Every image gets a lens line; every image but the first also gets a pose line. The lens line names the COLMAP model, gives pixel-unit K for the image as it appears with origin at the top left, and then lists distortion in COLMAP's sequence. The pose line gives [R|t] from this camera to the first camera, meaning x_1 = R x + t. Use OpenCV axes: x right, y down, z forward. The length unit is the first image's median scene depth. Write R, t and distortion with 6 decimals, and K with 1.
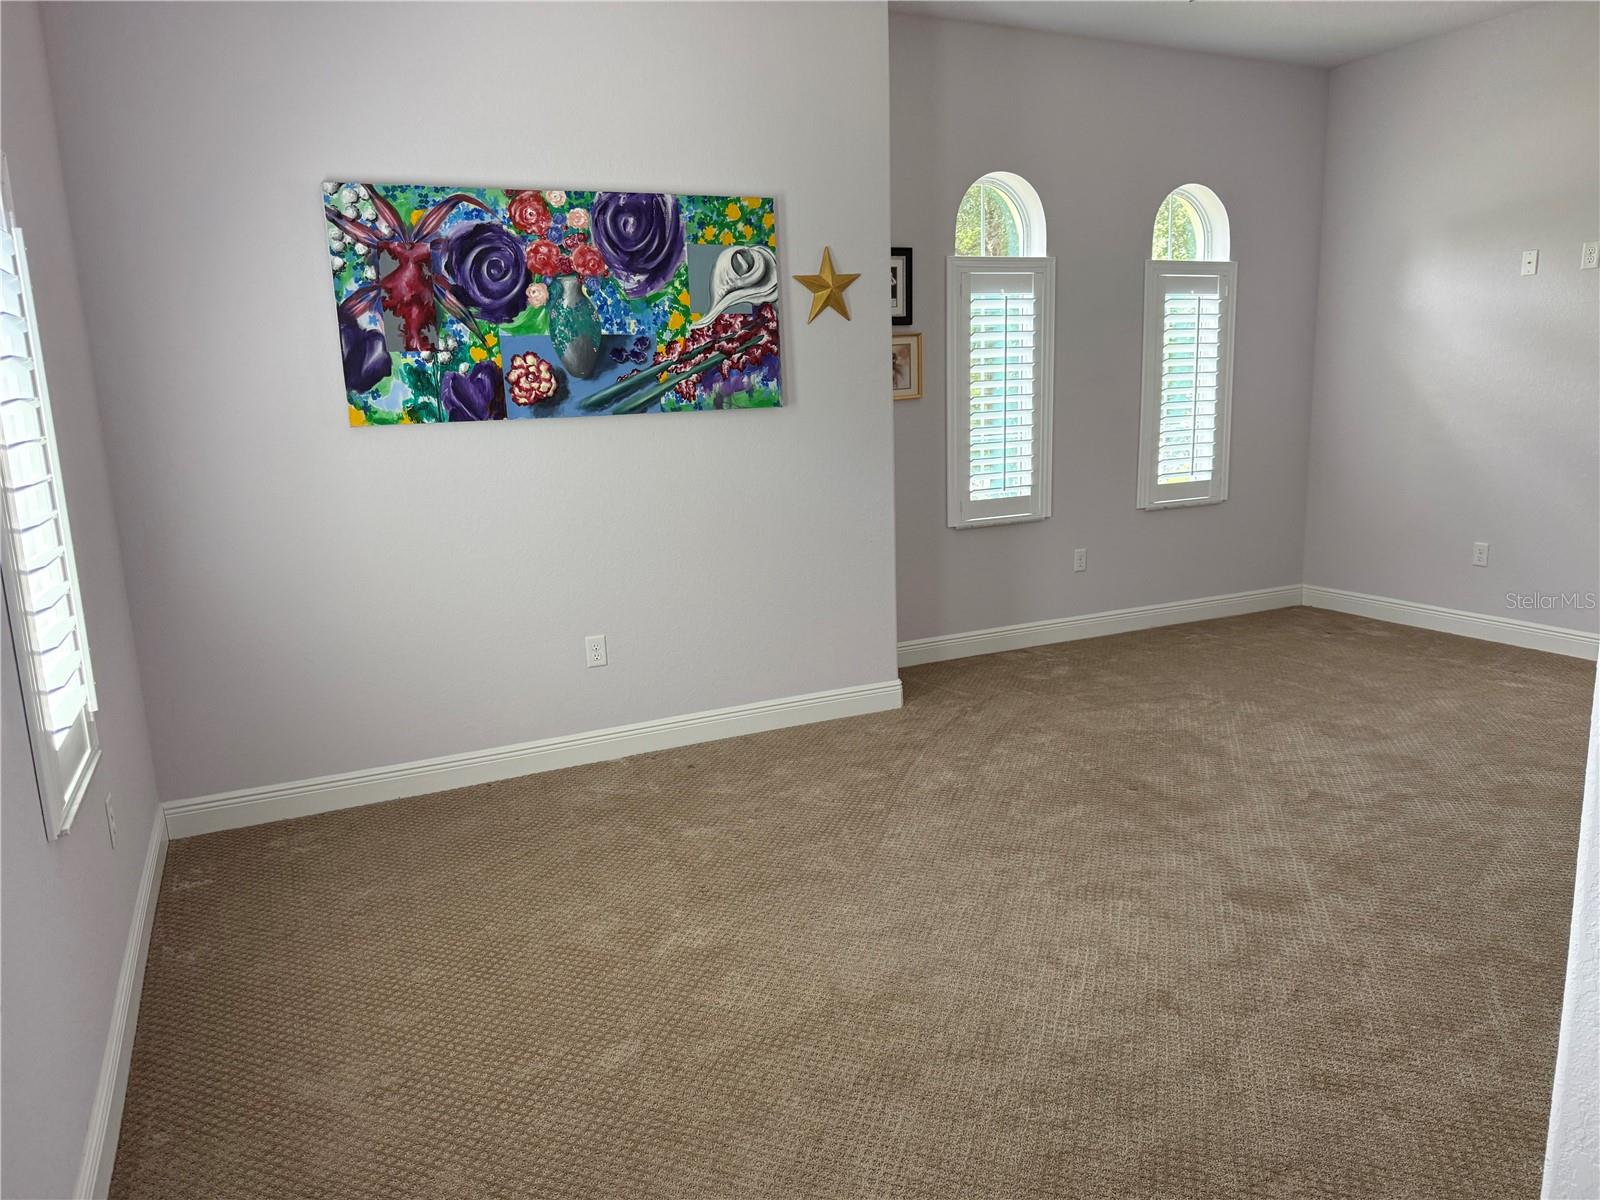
lens RADIAL K [[1118.5, 0, 811.0], [0, 1118.5, 596.0], [0, 0, 1]] dist [0.057746, -0.047910]
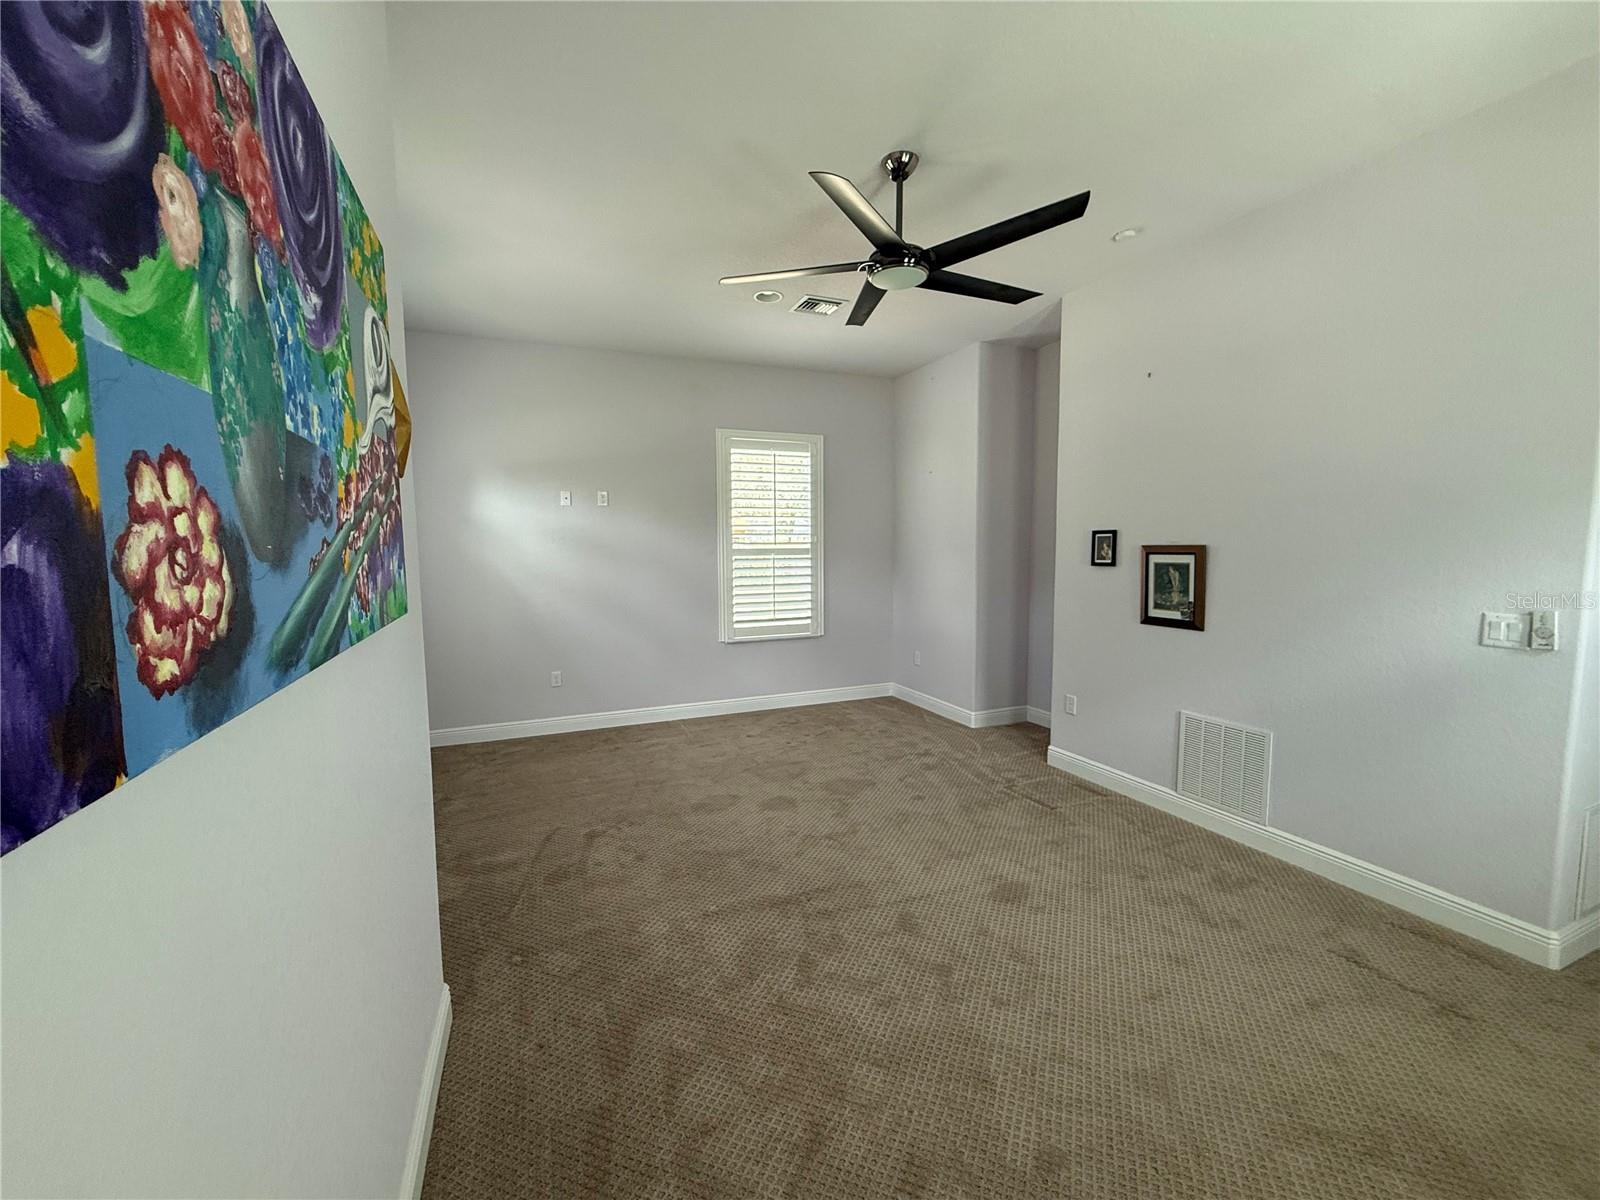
lens RADIAL K [[639.0, 0, 788.1], [0, 639.0, 592.2], [0, 0, 1]] dist [0.000421, 0.002719]
pose [[0.061197, -0.041655, 0.997256, -0.369674], [0.191061, 0.981142, 0.029258, -0.170276], [-0.979669, 0.188746, 0.068002, 0.880042]]
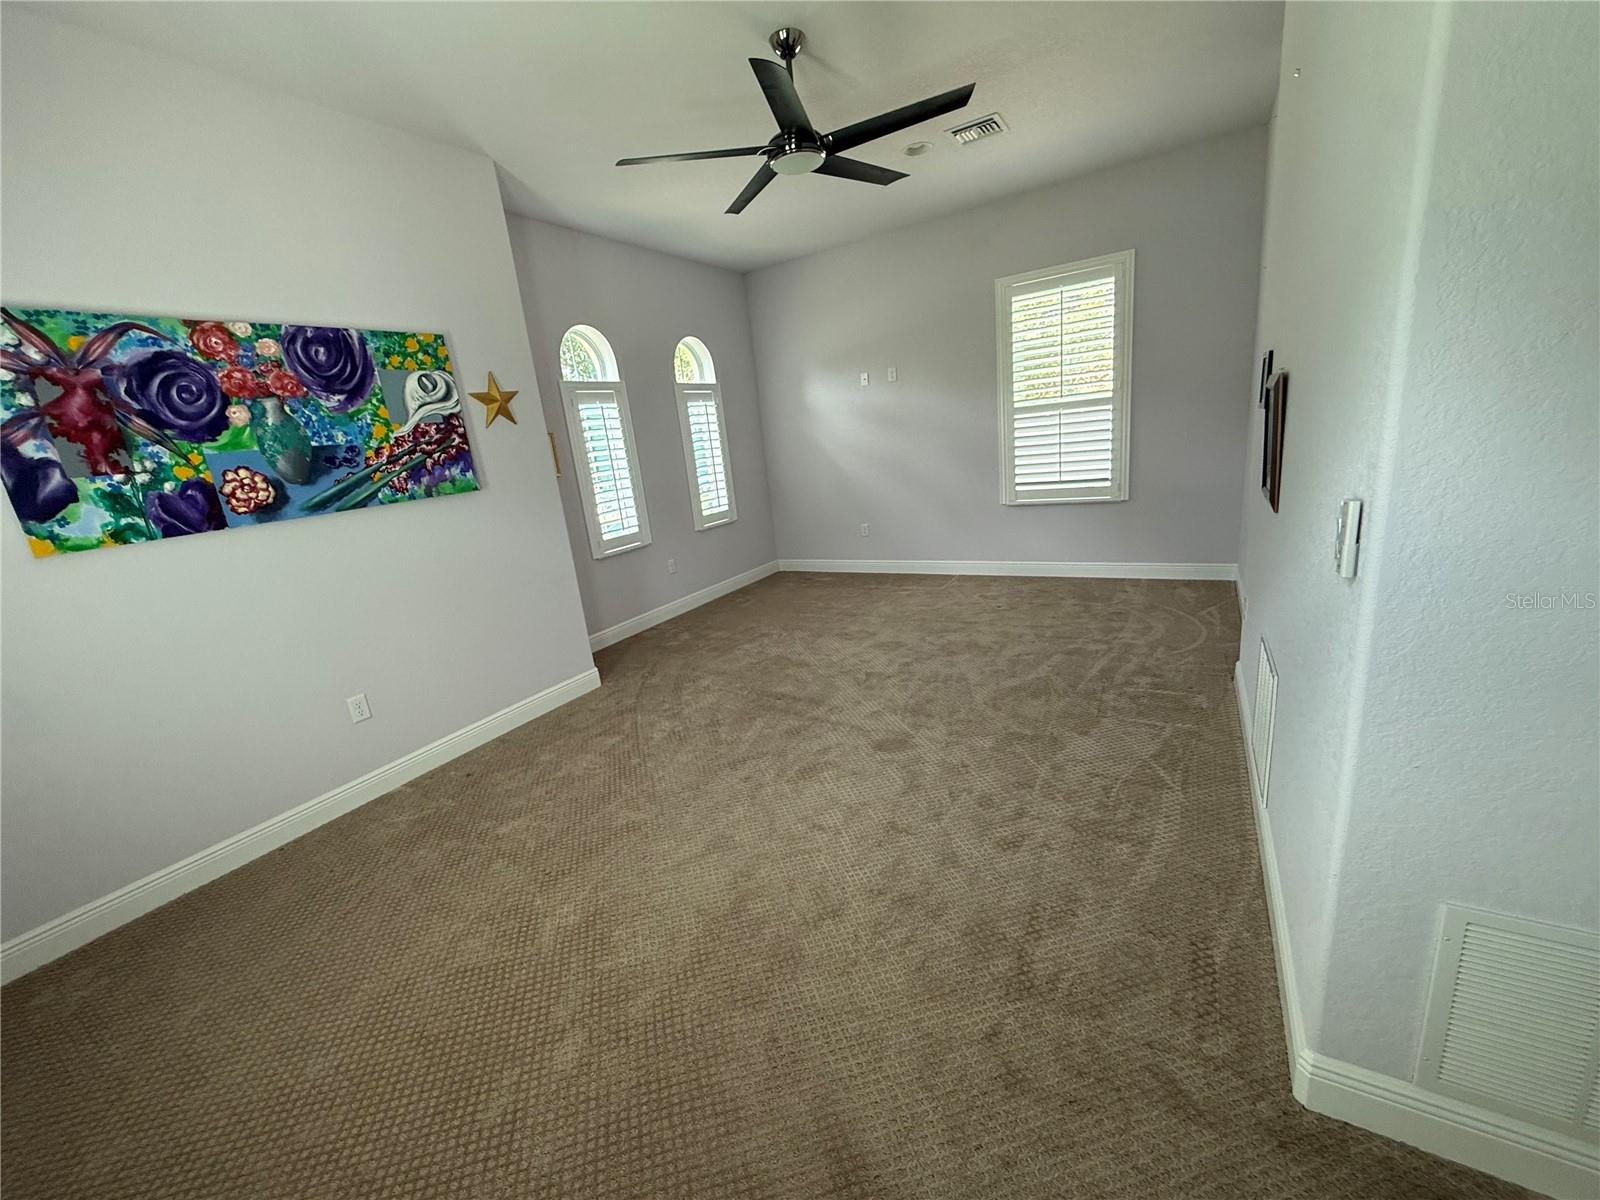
lens RADIAL K [[639.0, 0, 789.4], [0, 639.0, 591.3], [0, 0, 1]] dist [0.000421, 0.002719]
pose [[0.843219, -0.186404, 0.504218, -0.134404], [0.179672, 0.981741, 0.062468, -0.036508], [-0.506656, 0.037919, 0.861314, 0.179168]]
